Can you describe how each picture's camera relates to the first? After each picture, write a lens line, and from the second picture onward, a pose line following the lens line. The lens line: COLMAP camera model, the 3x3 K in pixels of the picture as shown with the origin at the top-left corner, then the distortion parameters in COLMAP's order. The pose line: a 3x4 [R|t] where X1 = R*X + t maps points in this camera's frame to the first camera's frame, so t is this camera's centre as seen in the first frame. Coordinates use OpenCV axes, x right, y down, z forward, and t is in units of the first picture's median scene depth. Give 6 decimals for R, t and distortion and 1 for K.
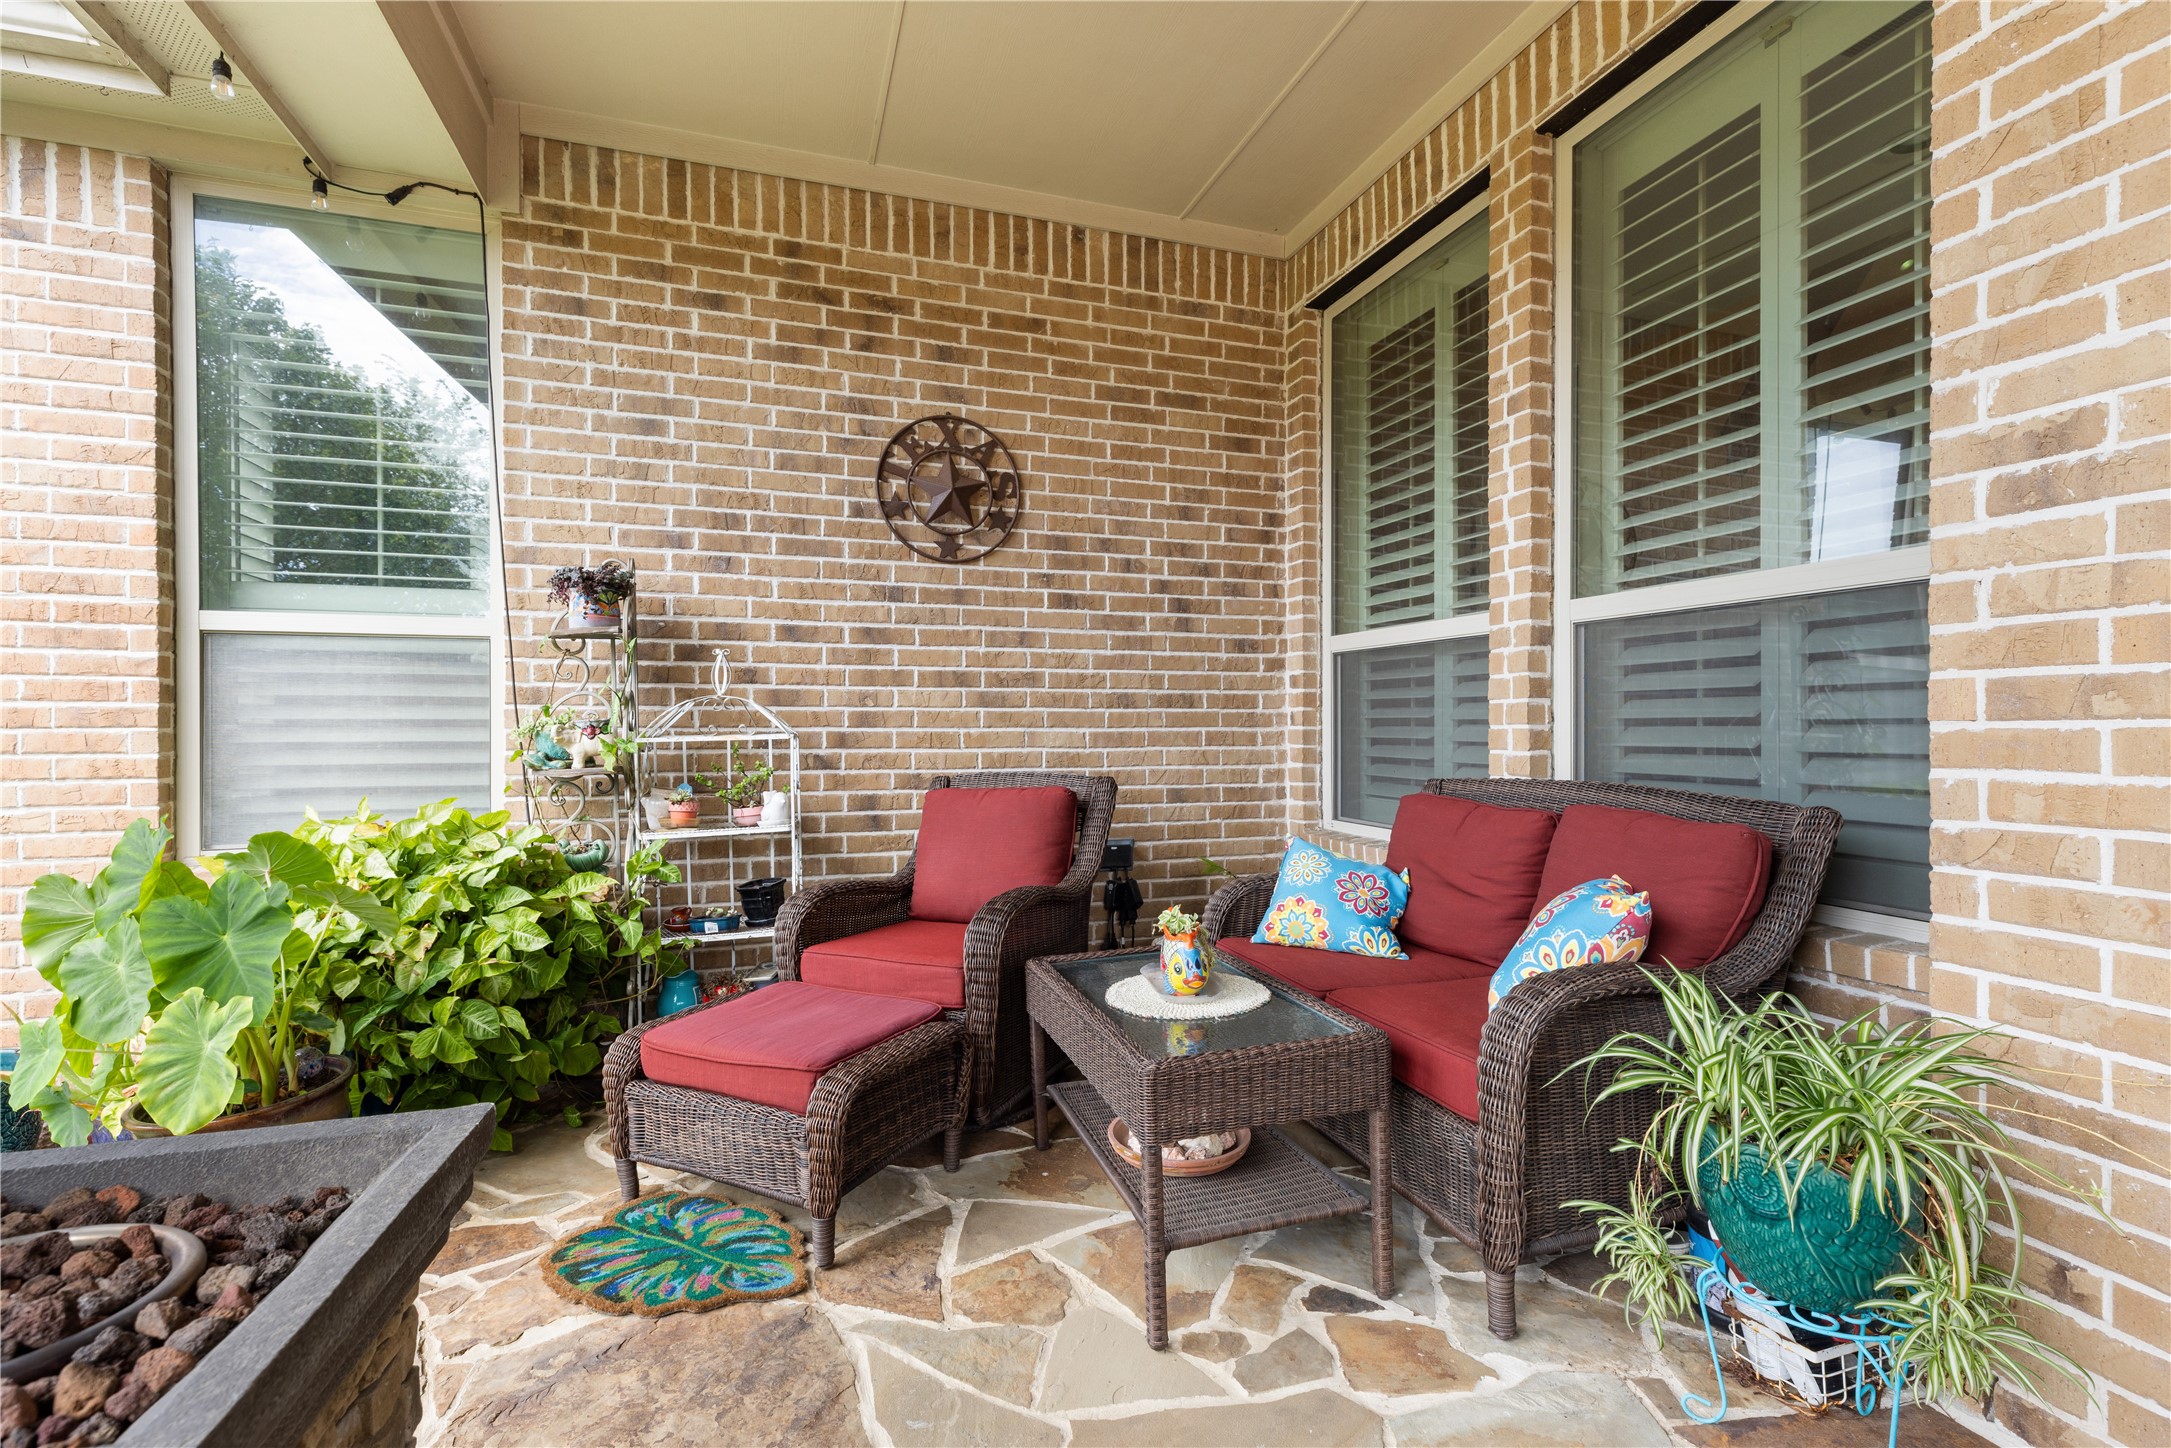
lens RADIAL K [[954.4, 0, 1085.3], [0, 954.4, 731.2], [0, 0, 1]] dist [0.003616, 0.000032]
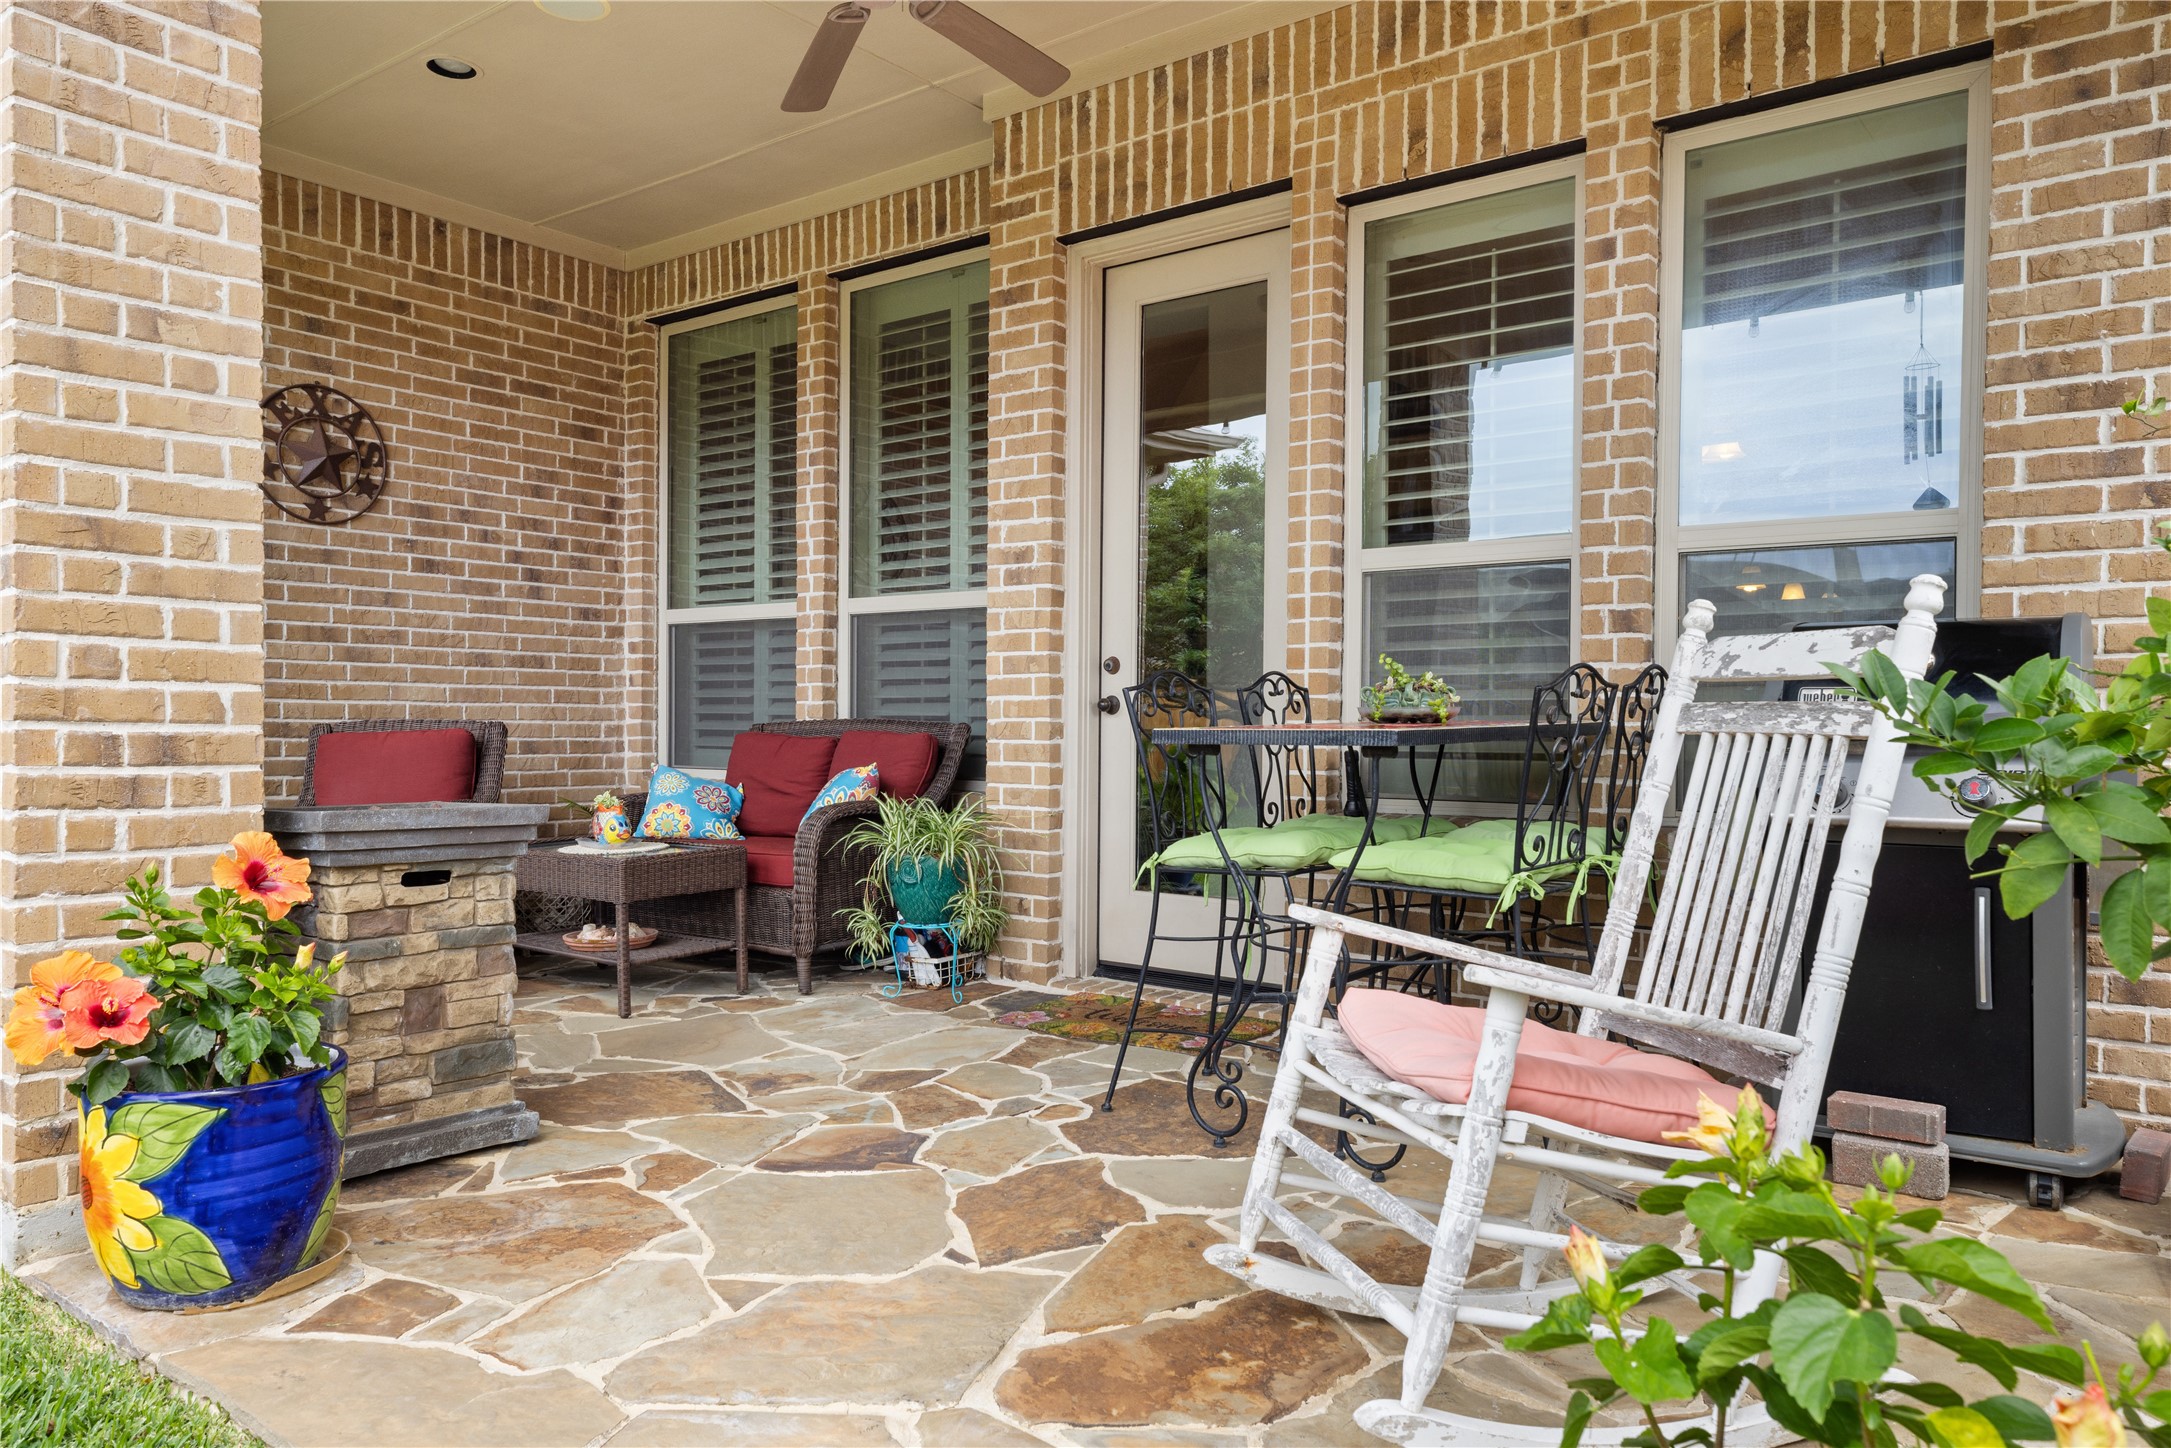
lens RADIAL K [[1480.5, 0, 1084.7], [0, 1480.5, 727.4], [0, 0, 1]] dist [0.003365, -0.000180]
pose [[0.824045, 0.004388, 0.566508, -0.367507], [-0.002949, 0.999990, -0.003457, 0.051645], [-0.566517, 0.001178, 0.824049, -0.824624]]
